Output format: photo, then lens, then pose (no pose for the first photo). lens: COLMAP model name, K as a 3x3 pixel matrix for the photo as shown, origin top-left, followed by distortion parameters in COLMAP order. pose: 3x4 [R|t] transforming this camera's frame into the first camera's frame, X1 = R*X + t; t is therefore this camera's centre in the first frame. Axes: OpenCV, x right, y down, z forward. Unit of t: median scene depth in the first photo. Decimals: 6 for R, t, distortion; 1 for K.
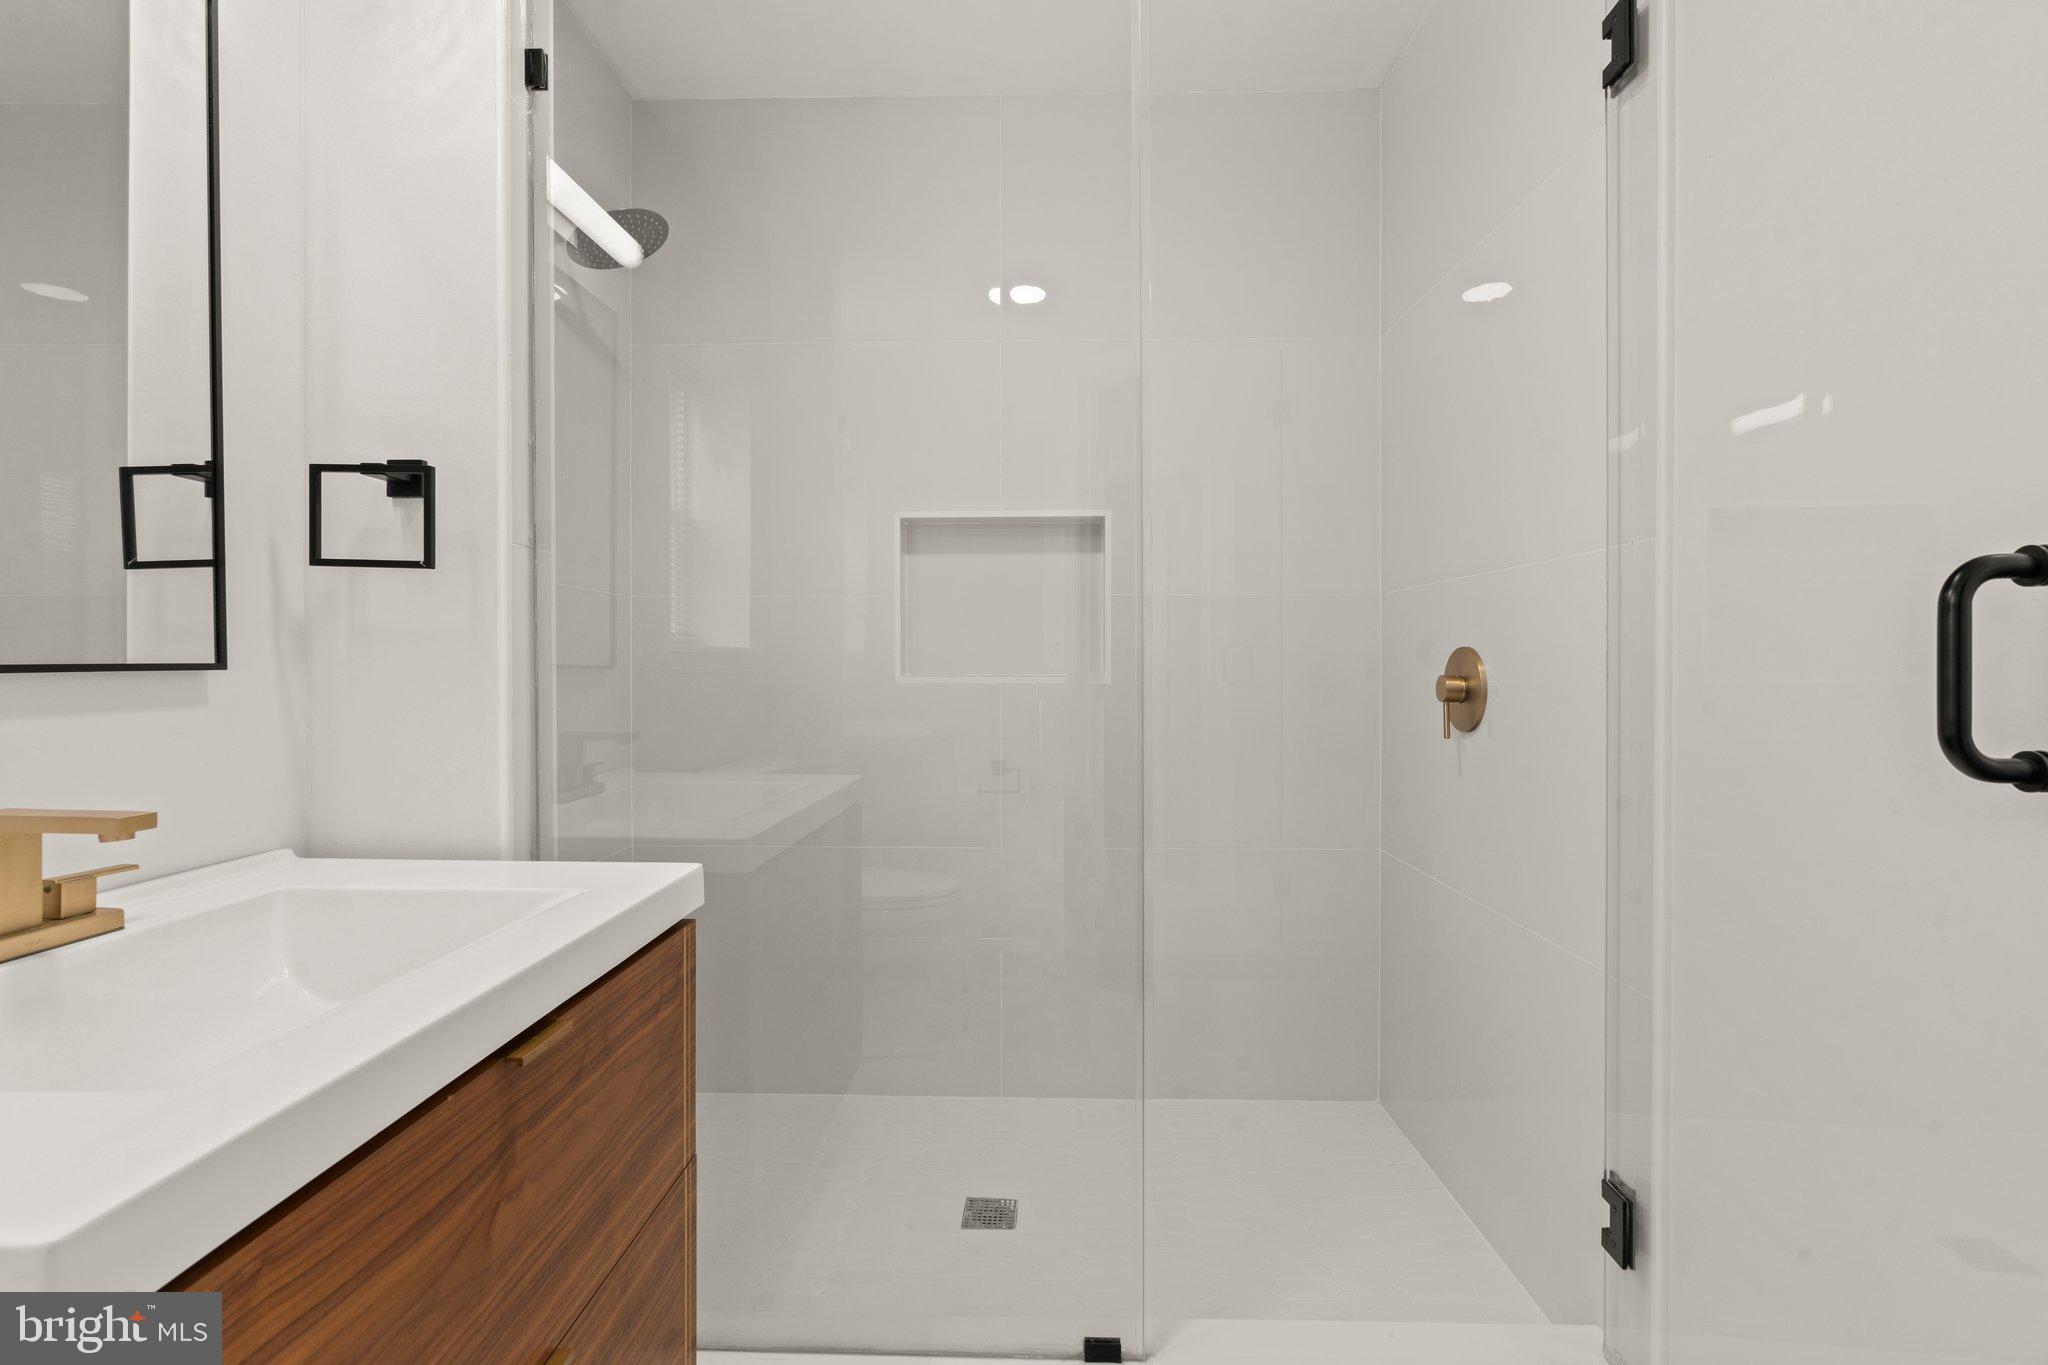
lens RADIAL K [[919.8, 0, 1022.3], [0, 919.8, 672.5], [0, 0, 1]] dist [-0.003423, 0.000153]
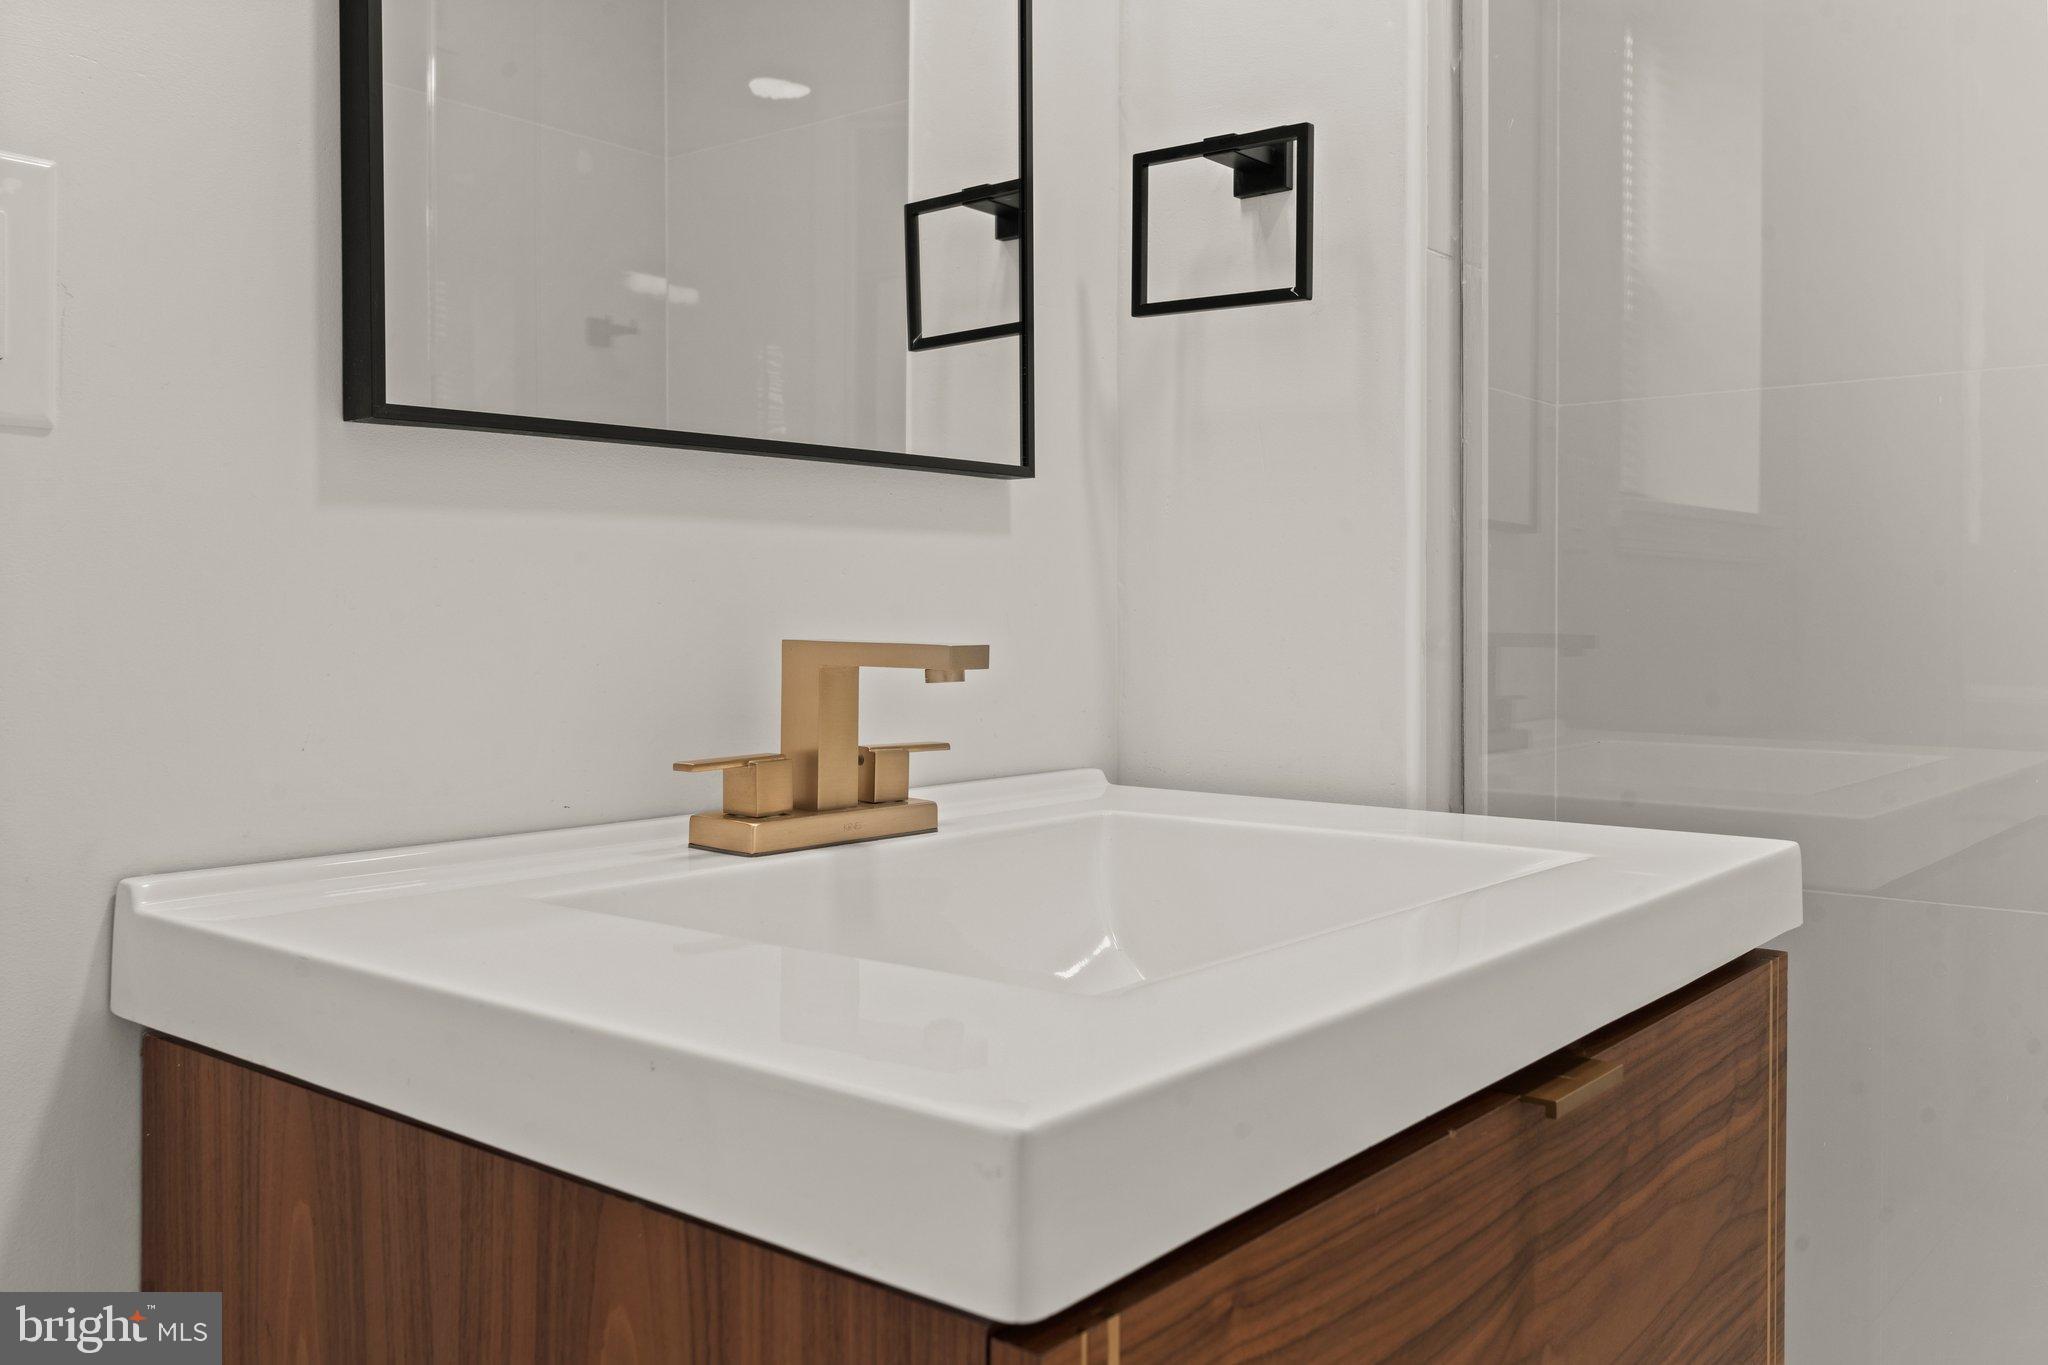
lens RADIAL K [[1691.5, 0, 1020.5], [0, 1691.5, 638.4], [0, 0, 1]] dist [0.006391, 0.004860]
pose [[0.794293, 0.006628, -0.607498, -0.144459], [-0.007686, 0.999970, 0.000861, 0.112597], [0.607486, 0.003985, 0.794320, 0.038197]]
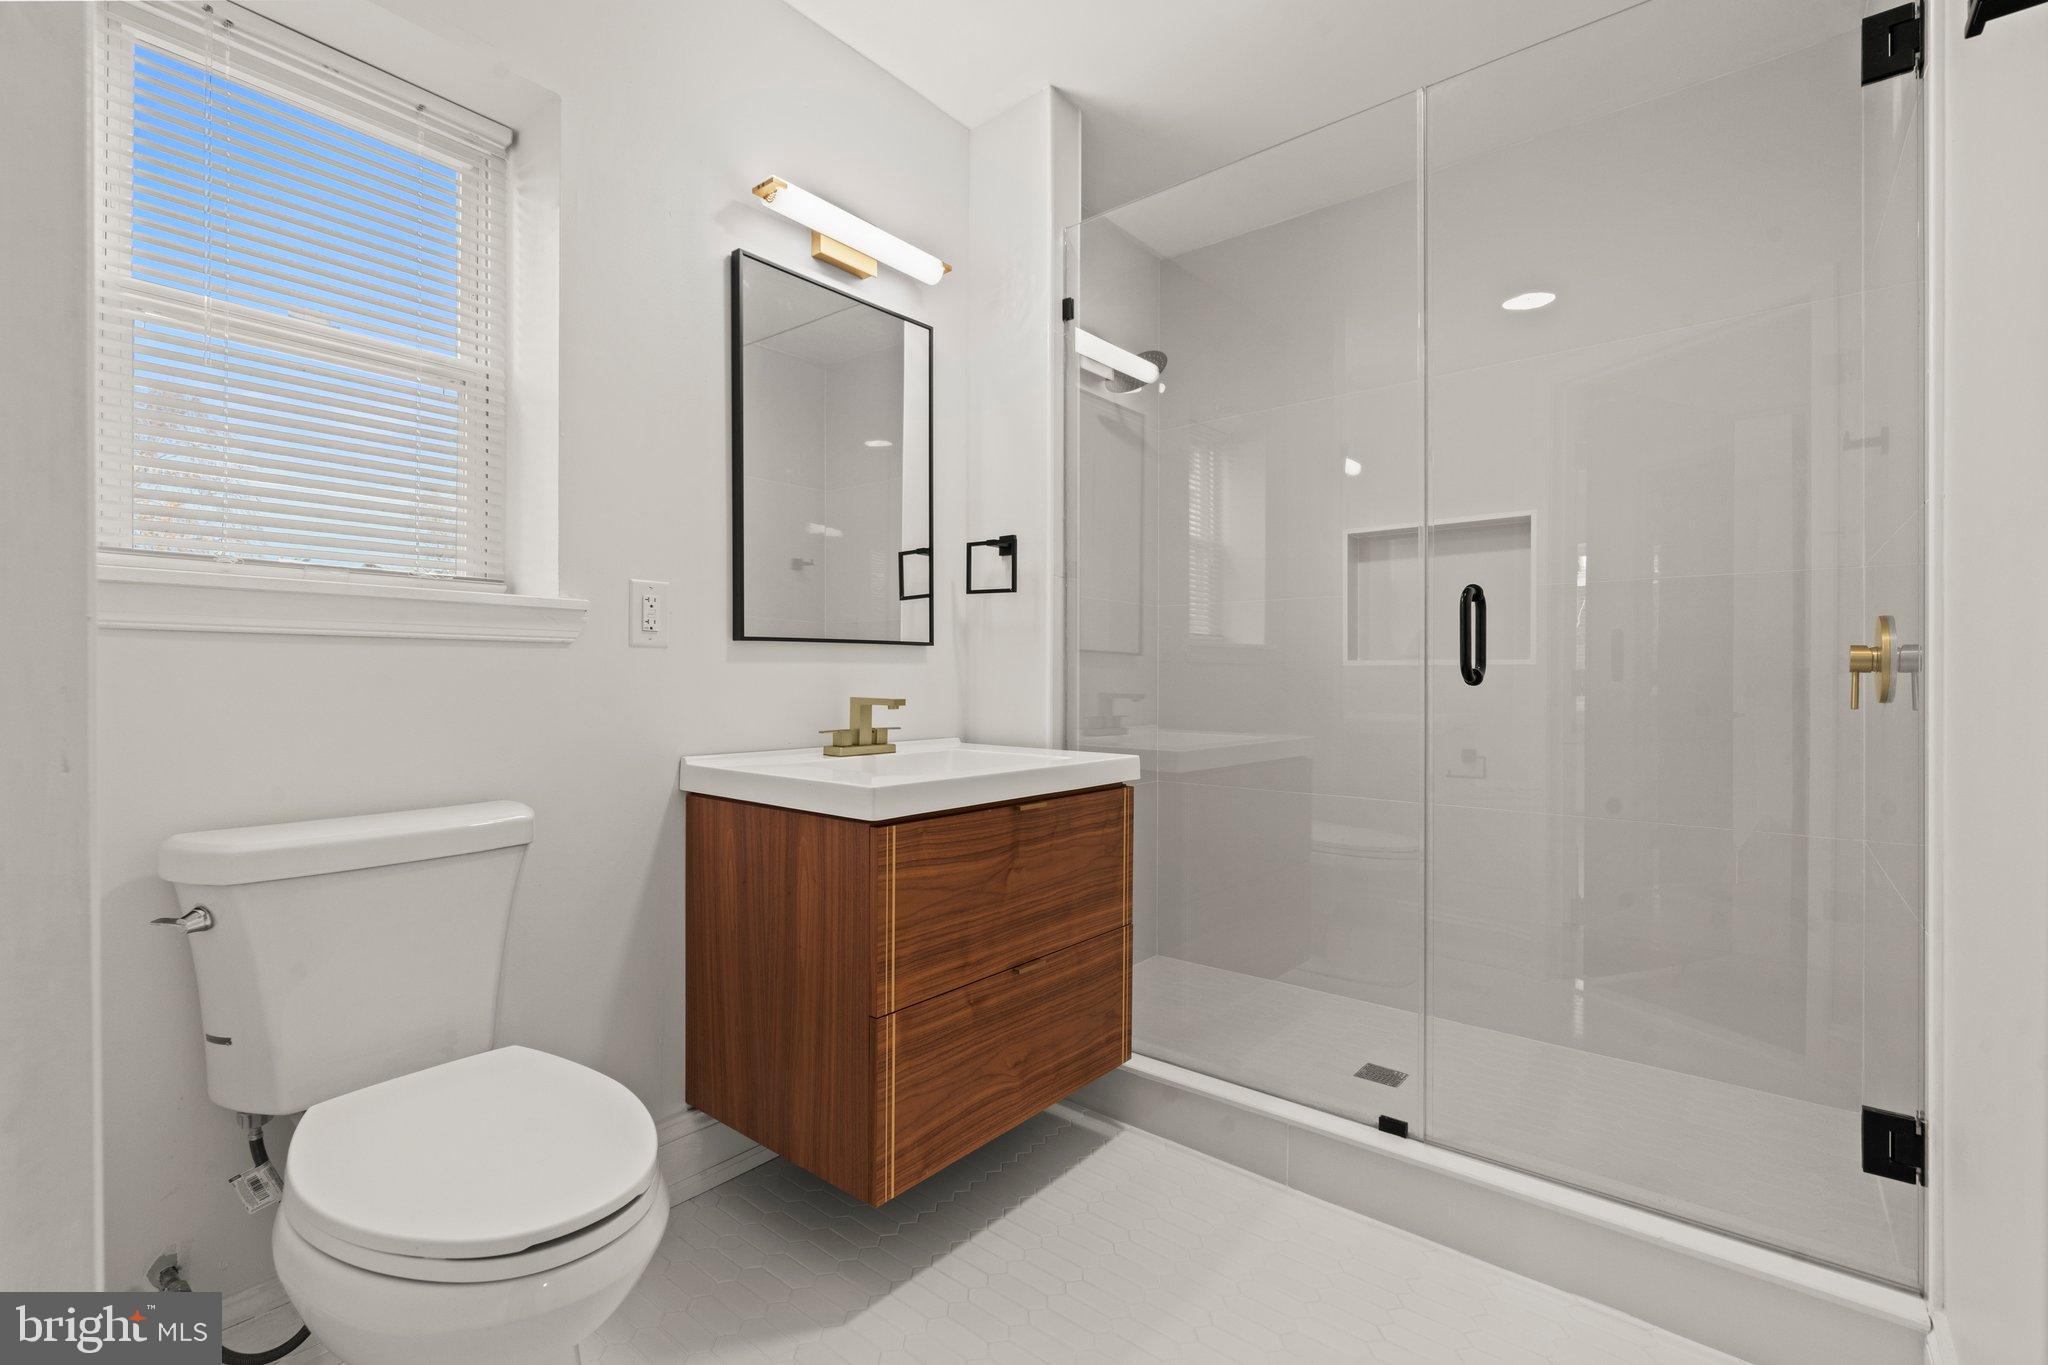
lens RADIAL K [[923.2, 0, 1006.4], [0, 923.2, 679.5], [0, 0, 1]] dist [-0.001476, 0.000672]
pose [[0.782570, 0.002725, -0.622556, 0.584212], [-0.009901, 0.999918, -0.008069, 0.090957], [0.622483, 0.012478, 0.782534, -0.553227]]
